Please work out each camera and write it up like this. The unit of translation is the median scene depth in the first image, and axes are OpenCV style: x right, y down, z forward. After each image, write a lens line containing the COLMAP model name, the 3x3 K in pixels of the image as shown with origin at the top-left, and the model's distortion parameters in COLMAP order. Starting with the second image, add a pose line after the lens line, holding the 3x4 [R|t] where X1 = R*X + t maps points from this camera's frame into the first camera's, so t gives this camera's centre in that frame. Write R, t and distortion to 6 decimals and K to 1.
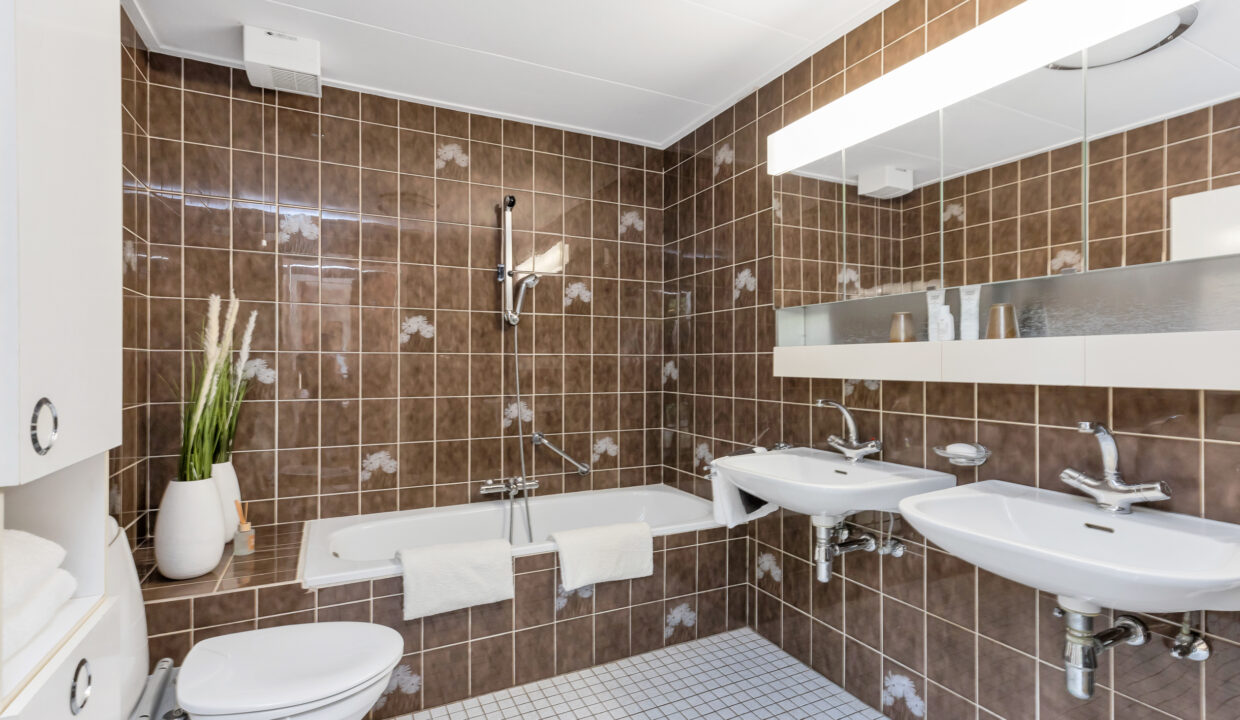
lens RADIAL K [[574.8, 0, 620.0], [0, 574.8, 360.0], [0, 0, 1]] dist [-0.000220, 0.000062]
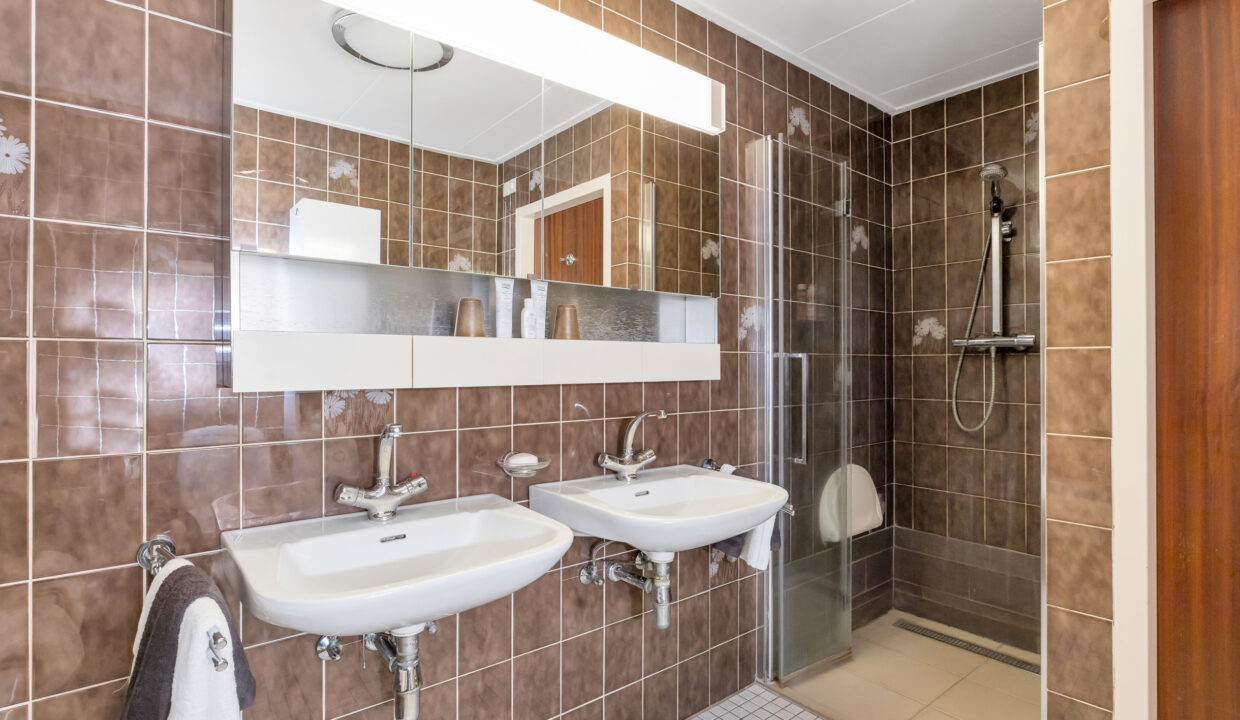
lens RADIAL K [[689.2, 0, 637.8], [0, 689.2, 362.1], [0, 0, 1]] dist [0.005591, 0.001846]
pose [[-0.288815, 0.013553, 0.957289, -0.508635], [0.000879, 0.999903, -0.013891, 0.019004], [-0.957384, -0.003170, -0.288799, 1.173698]]
